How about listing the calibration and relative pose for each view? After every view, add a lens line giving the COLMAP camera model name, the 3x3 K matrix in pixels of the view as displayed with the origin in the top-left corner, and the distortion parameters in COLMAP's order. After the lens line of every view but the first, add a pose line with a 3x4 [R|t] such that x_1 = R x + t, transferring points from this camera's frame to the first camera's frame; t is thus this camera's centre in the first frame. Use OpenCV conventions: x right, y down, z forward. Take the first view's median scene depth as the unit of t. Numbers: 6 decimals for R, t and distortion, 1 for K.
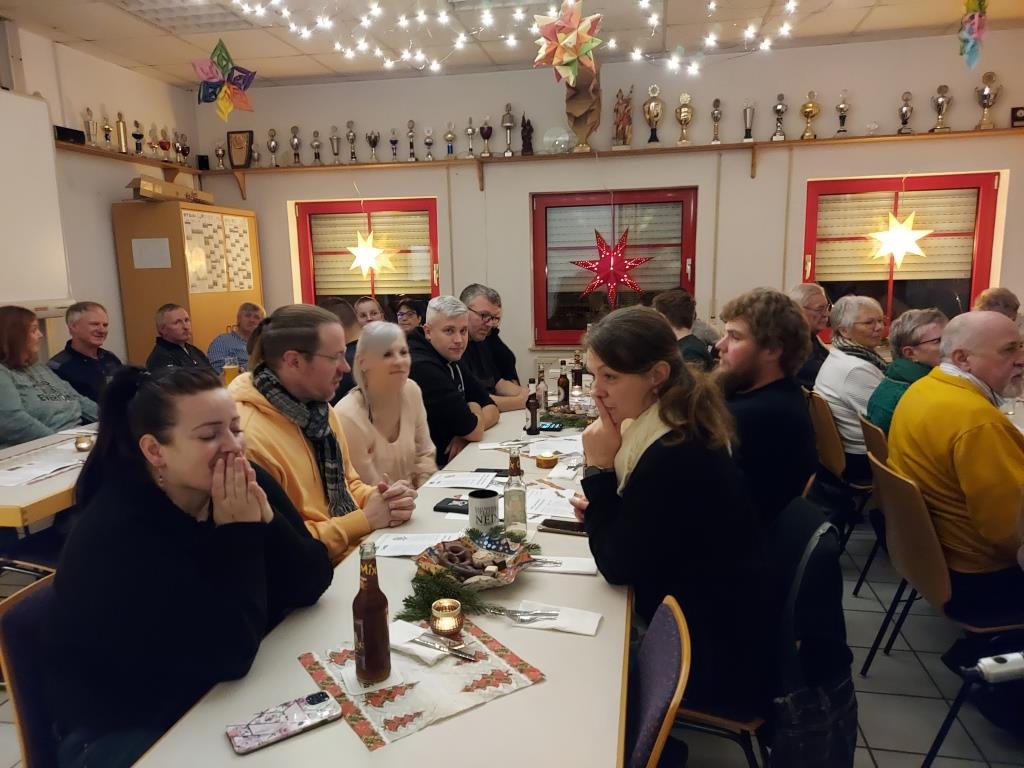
lens RADIAL K [[748.5, 0, 516.5], [0, 748.5, 384.7], [0, 0, 1]] dist [0.070490, -0.066617]
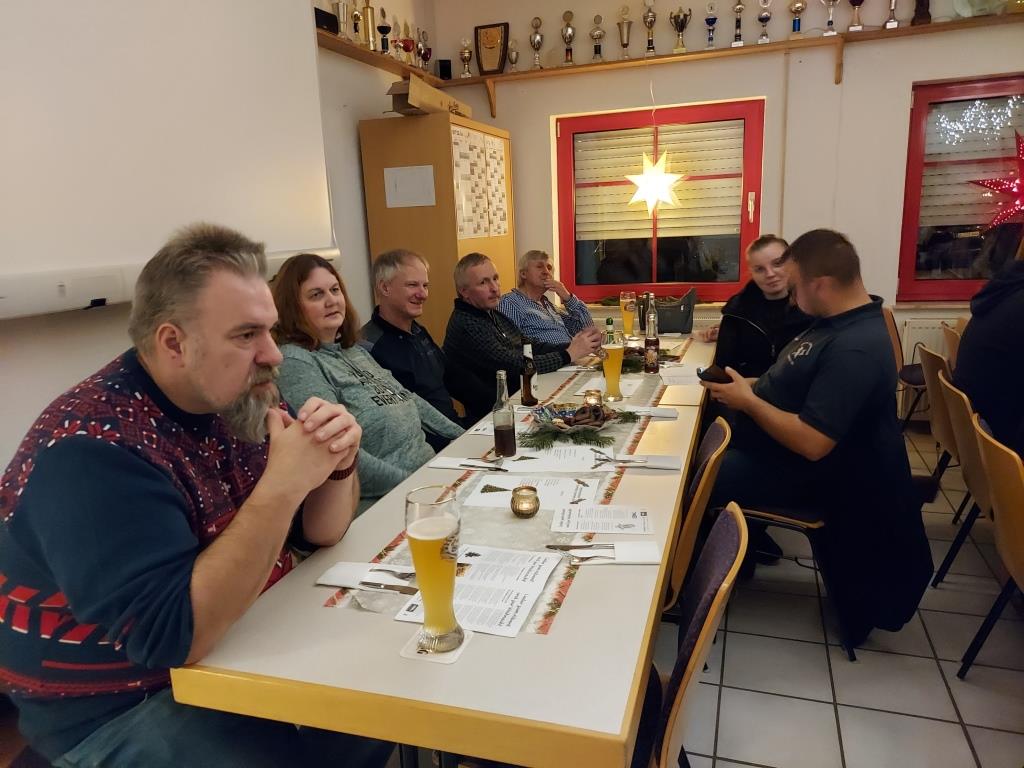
lens RADIAL K [[748.5, 0, 516.5], [0, 748.5, 384.7], [0, 0, 1]] dist [0.070490, -0.066617]
pose [[0.991286, 0.006588, -0.131566, -0.247917], [0.002178, 0.997793, 0.066368, -0.023420], [0.131712, -0.066077, 0.989083, 0.233291]]
